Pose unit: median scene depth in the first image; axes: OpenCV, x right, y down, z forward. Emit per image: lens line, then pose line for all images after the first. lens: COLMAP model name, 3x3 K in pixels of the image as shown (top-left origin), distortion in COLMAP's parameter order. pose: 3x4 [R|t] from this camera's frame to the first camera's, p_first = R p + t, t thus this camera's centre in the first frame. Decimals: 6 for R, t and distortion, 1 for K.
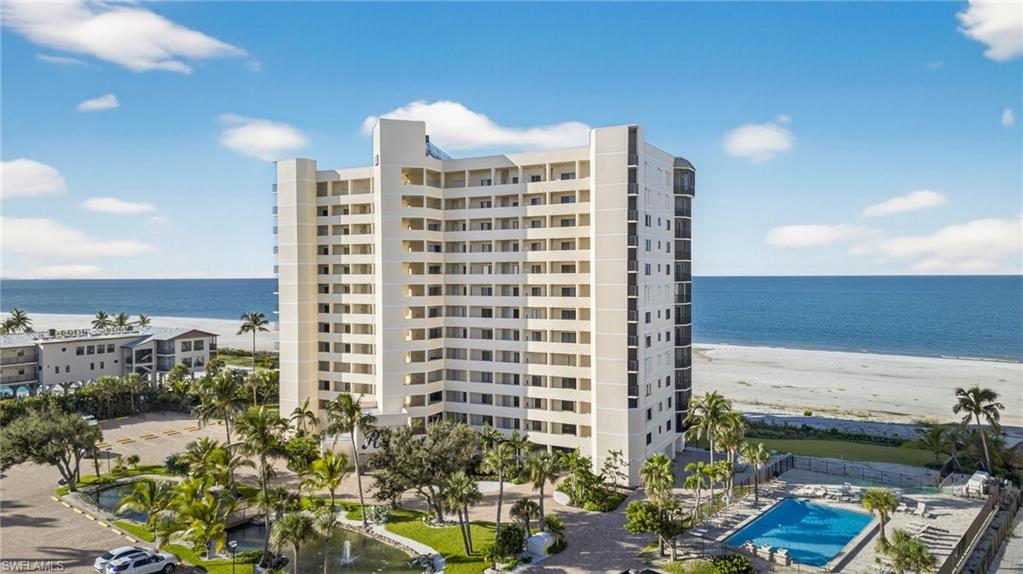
lens RADIAL K [[718.6, 0, 515.6], [0, 718.6, 286.4], [0, 0, 1]] dist [0.074209, -0.066044]
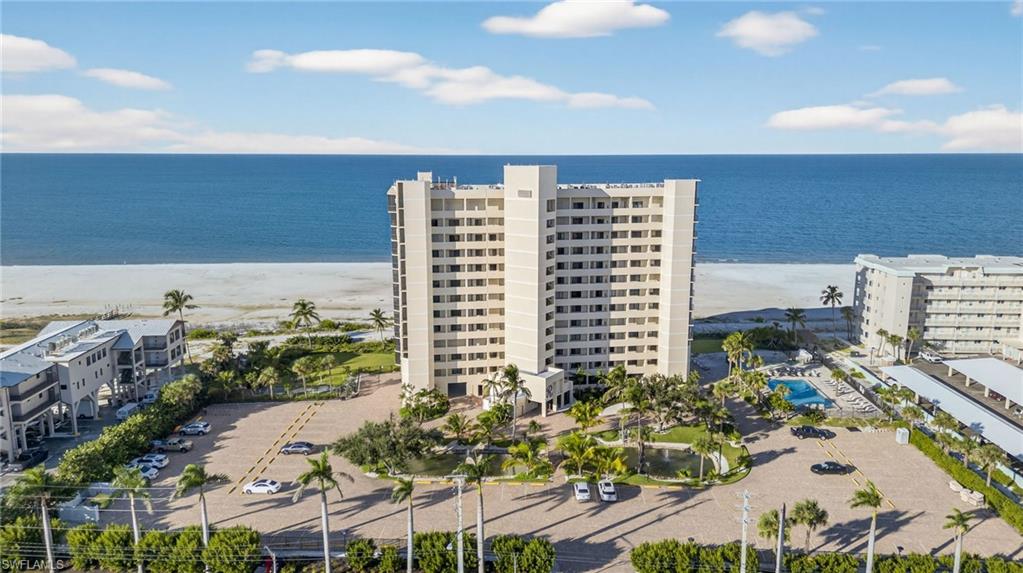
lens RADIAL K [[718.6, 0, 515.6], [0, 718.6, 285.9], [0, 0, 1]] dist [0.074209, -0.066044]
pose [[0.780693, -0.104023, 0.616196, -1.282884], [0.001501, 0.986358, 0.164609, -0.274174], [-0.624913, -0.127584, 0.770199, -0.063932]]
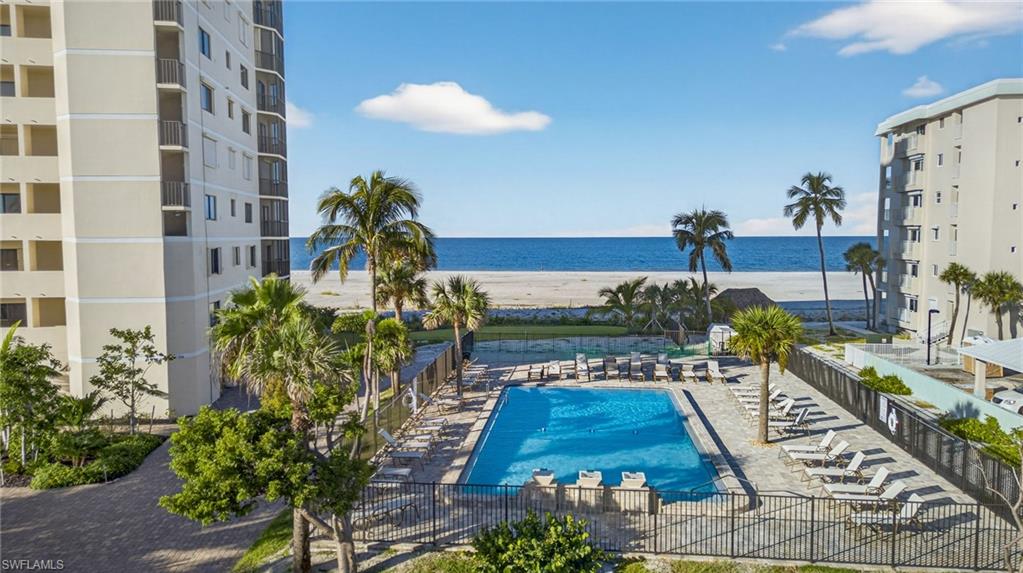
lens RADIAL K [[718.6, 0, 515.6], [0, 718.6, 285.9], [0, 0, 1]] dist [0.074209, -0.066044]
pose [[0.817796, -0.032315, 0.574600, 0.081775], [0.006640, 0.998886, 0.046726, 0.186457], [-0.575469, -0.034397, 0.817100, 0.553249]]
